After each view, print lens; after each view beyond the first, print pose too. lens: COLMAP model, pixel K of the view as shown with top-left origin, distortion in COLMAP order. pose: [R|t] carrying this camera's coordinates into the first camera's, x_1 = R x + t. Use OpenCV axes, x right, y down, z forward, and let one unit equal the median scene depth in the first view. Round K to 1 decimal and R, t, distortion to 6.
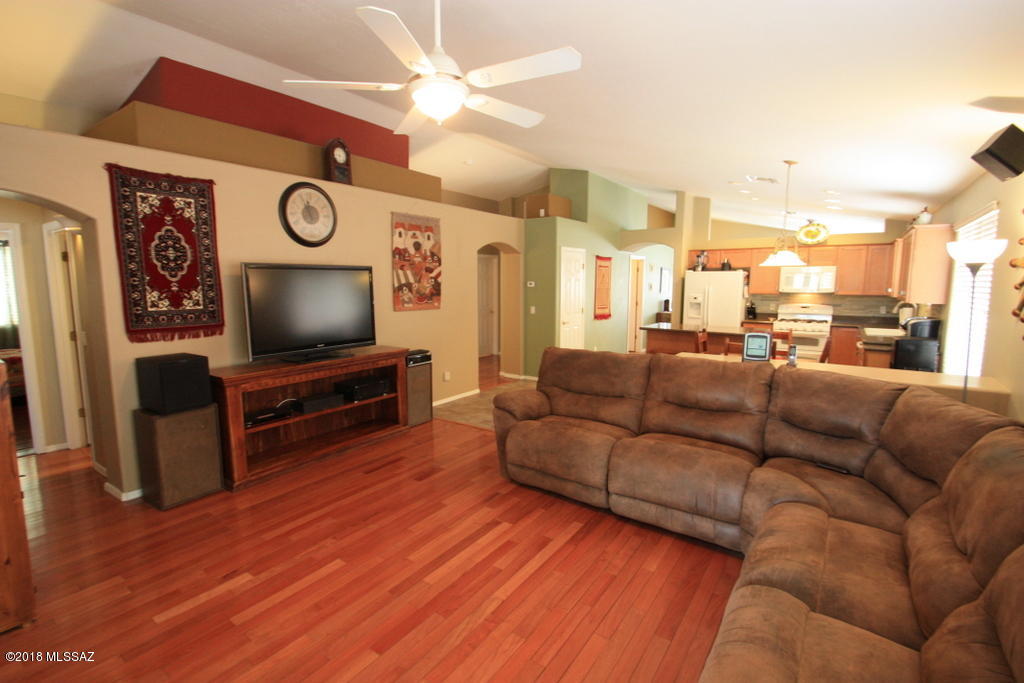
lens RADIAL K [[474.3, 0, 505.4], [0, 474.3, 340.0], [0, 0, 1]] dist [0.004747, -0.012191]
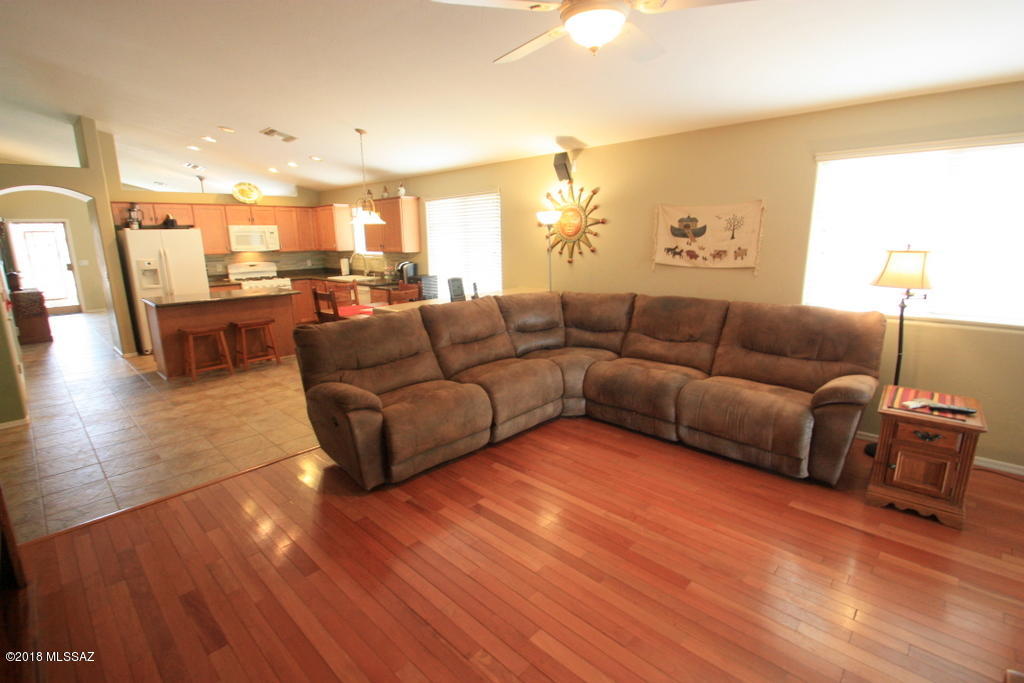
lens RADIAL K [[474.3, 0, 507.0], [0, 474.3, 338.8], [0, 0, 1]] dist [0.004747, -0.012191]
pose [[0.146569, -0.212781, 0.966044, -0.526816], [0.139626, 0.971264, 0.192746, -0.058542], [-0.979297, 0.106634, 0.172067, 0.490244]]
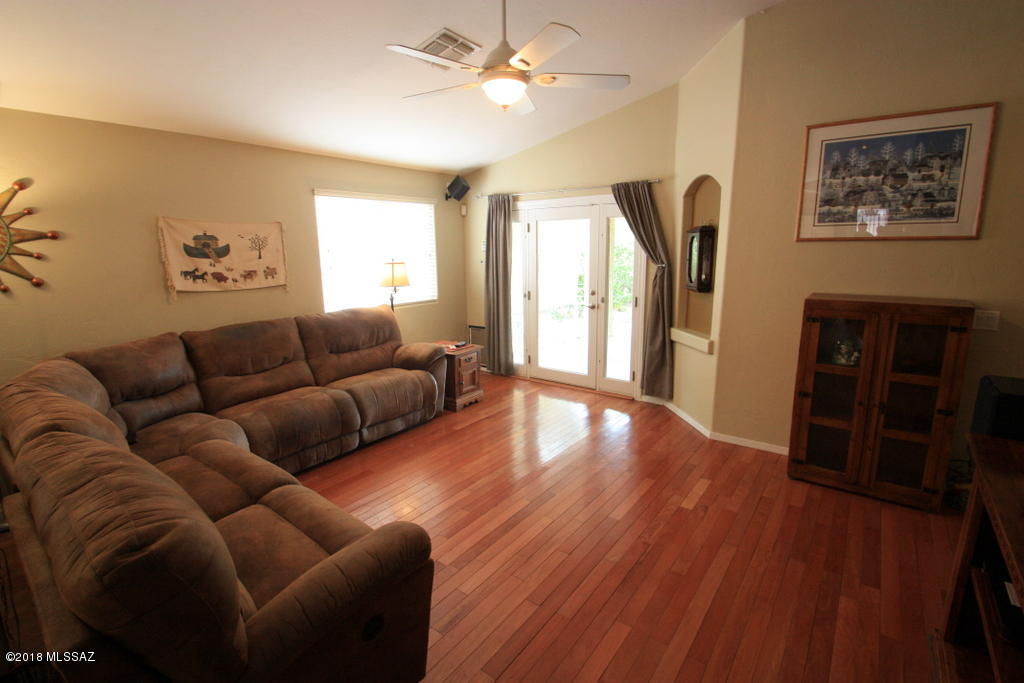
lens RADIAL K [[474.3, 0, 509.1], [0, 474.3, 339.5], [0, 0, 1]] dist [0.004747, -0.012191]
pose [[-0.999360, 0.007312, 0.035014, -0.086509], [0.017916, 0.949565, 0.313058, -0.130942], [-0.030959, 0.313485, -0.949088, 1.049005]]
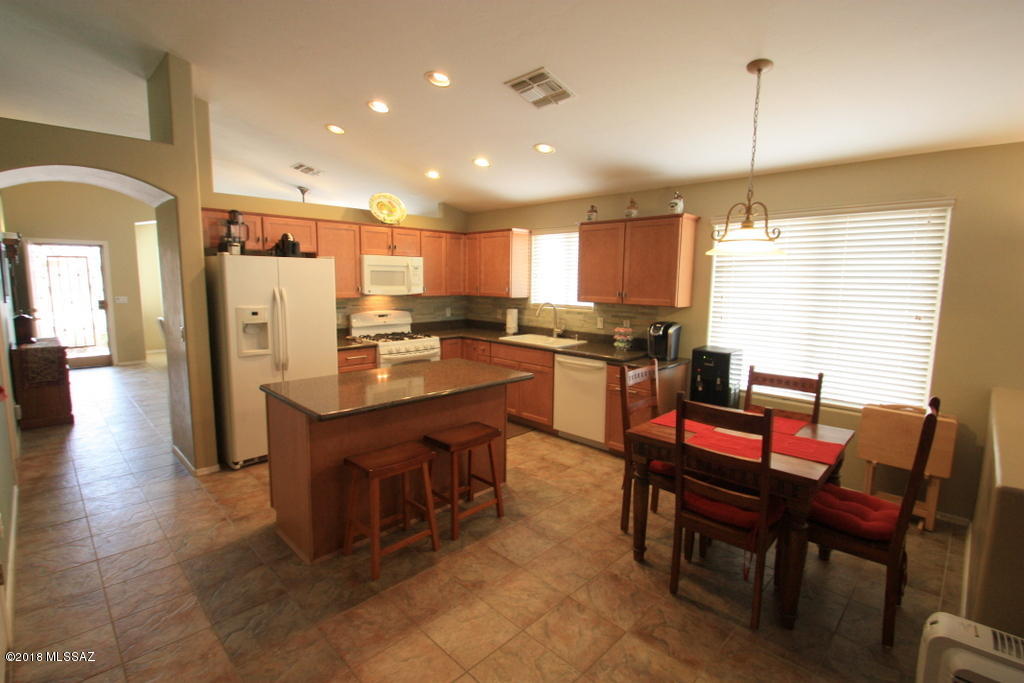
lens RADIAL K [[474.3, 0, 505.8], [0, 474.3, 338.2], [0, 0, 1]] dist [0.004747, -0.012191]
pose [[0.168771, -0.122727, 0.977985, -0.023202], [0.109708, 0.988392, 0.105101, -0.147229], [-0.979531, 0.089555, 0.180276, 1.162980]]
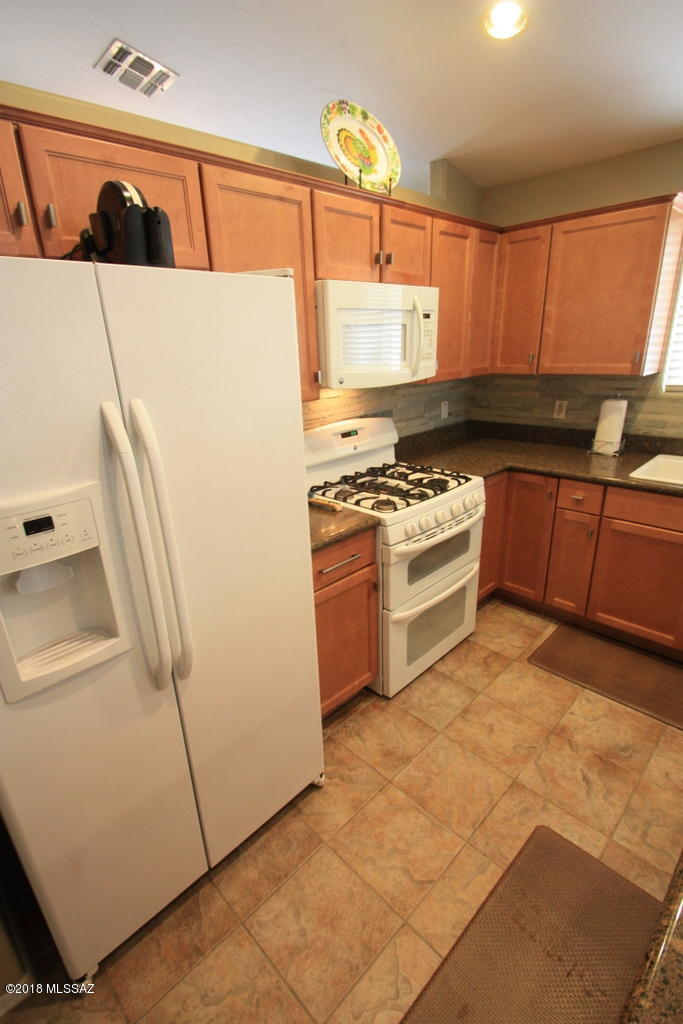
lens RADIAL K [[474.3, 0, 333.8], [0, 474.3, 520.6], [0, 0, 1]] dist [0.004747, -0.012191]
pose [[0.180466, -0.351672, 0.918563, 0.539062], [0.163171, 0.931660, 0.324629, -0.194418], [-0.969952, 0.091299, 0.225516, 1.559996]]
